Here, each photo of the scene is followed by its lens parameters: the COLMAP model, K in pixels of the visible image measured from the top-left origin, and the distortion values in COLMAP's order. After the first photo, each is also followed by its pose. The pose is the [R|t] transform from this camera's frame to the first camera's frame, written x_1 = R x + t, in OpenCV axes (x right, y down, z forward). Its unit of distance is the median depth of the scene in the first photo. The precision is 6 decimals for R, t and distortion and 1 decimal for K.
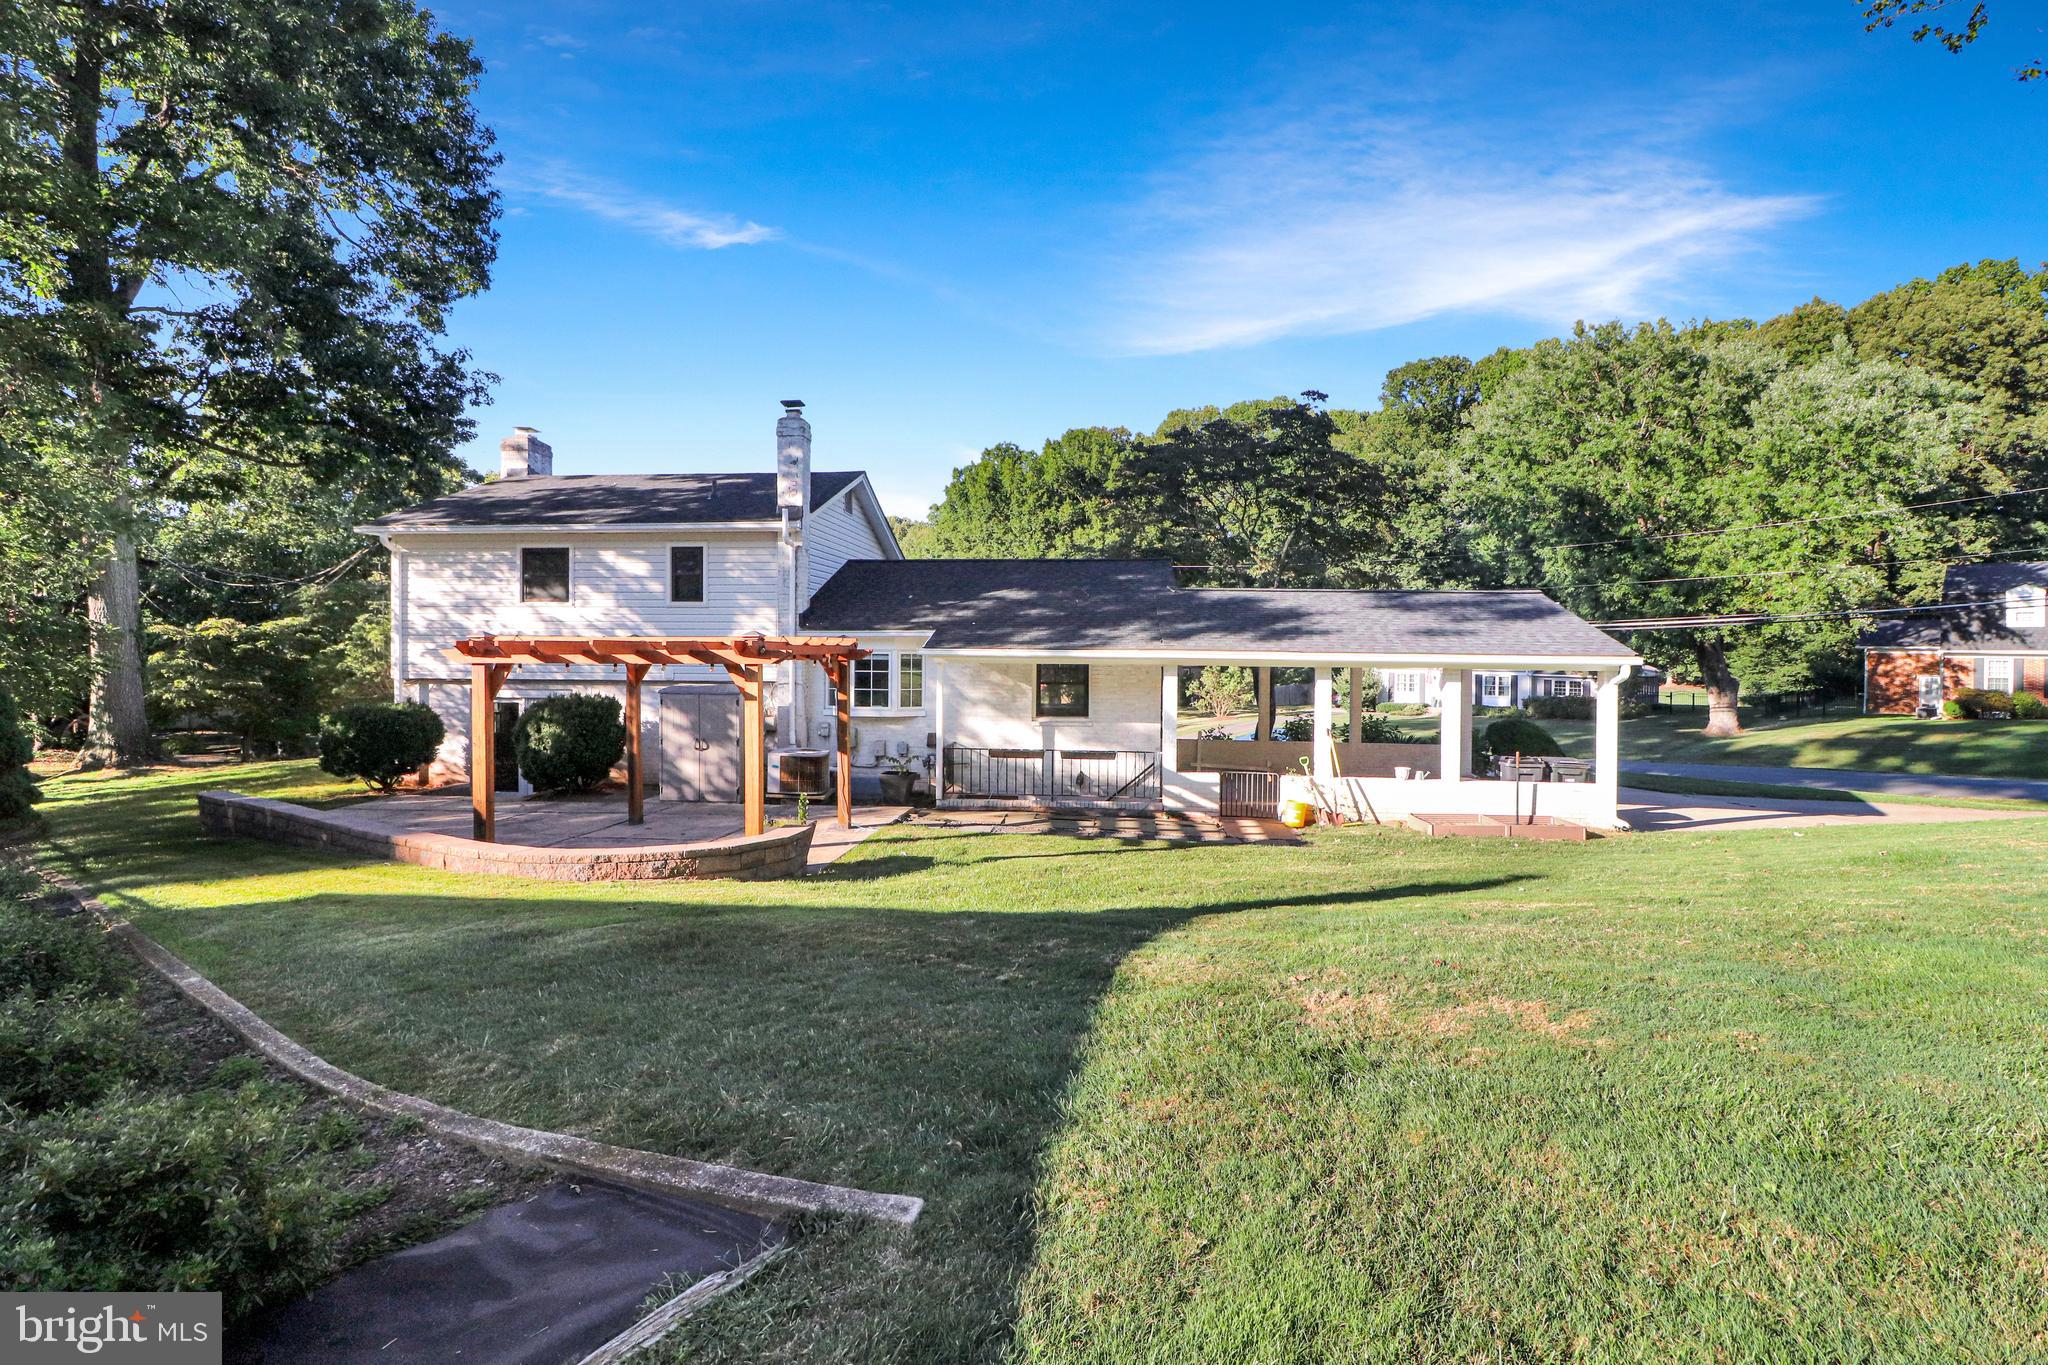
lens RADIAL K [[962.7, 0, 1051.6], [0, 962.7, 652.5], [0, 0, 1]] dist [0.000282, -0.013080]
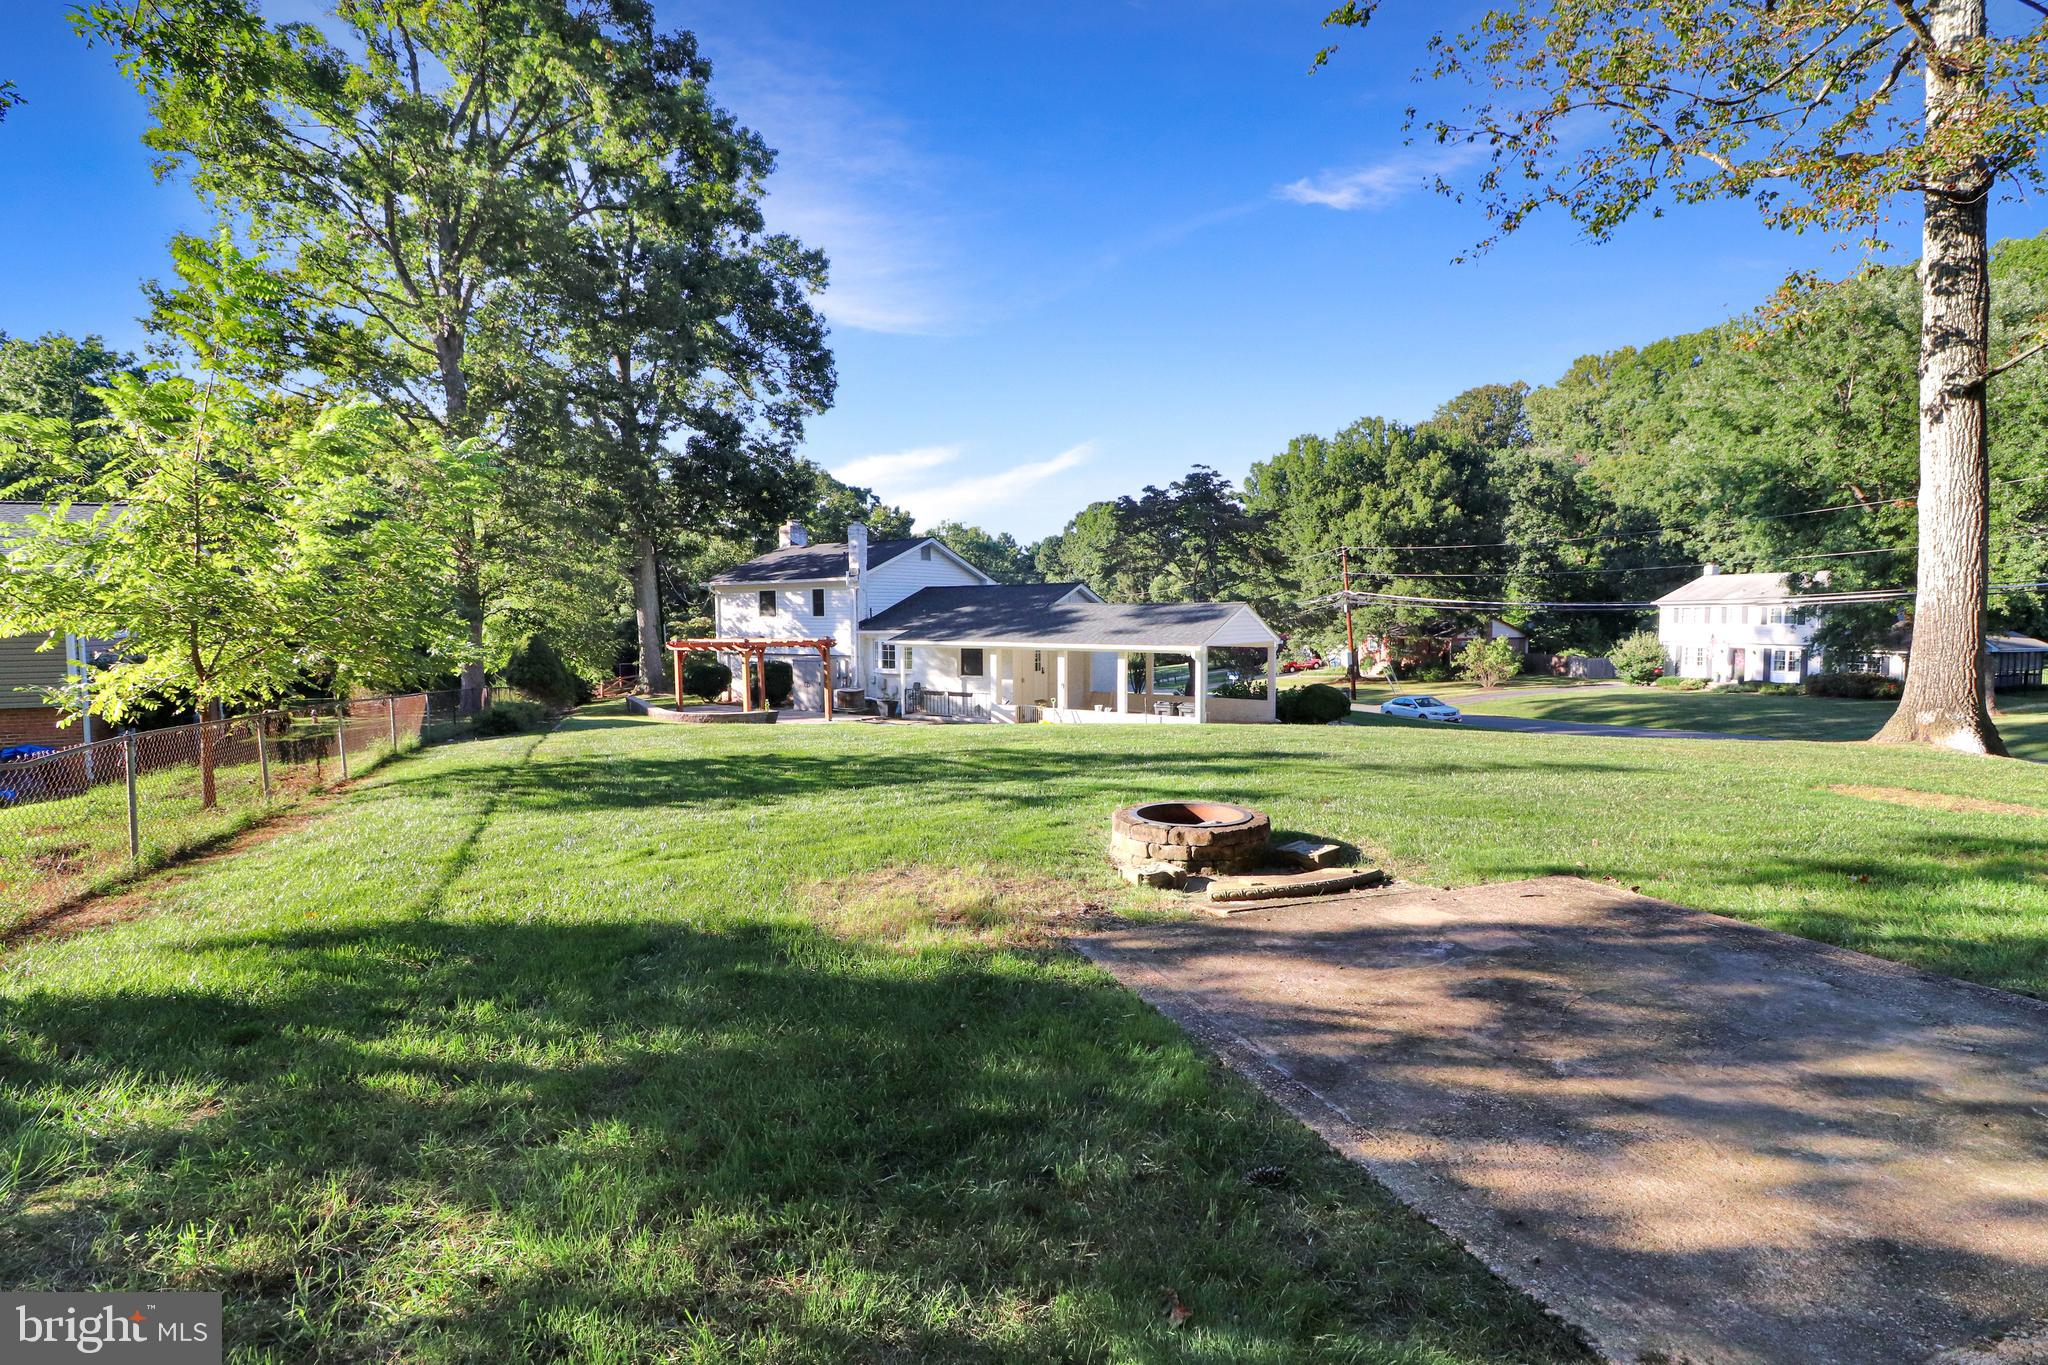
lens RADIAL K [[962.7, 0, 1051.6], [0, 962.7, 652.5], [0, 0, 1]] dist [0.000282, -0.013080]
pose [[0.894057, 0.007570, -0.447890, 0.976105], [0.007932, 0.999433, 0.032725, -0.038255], [0.447884, -0.032811, 0.893490, -0.609521]]
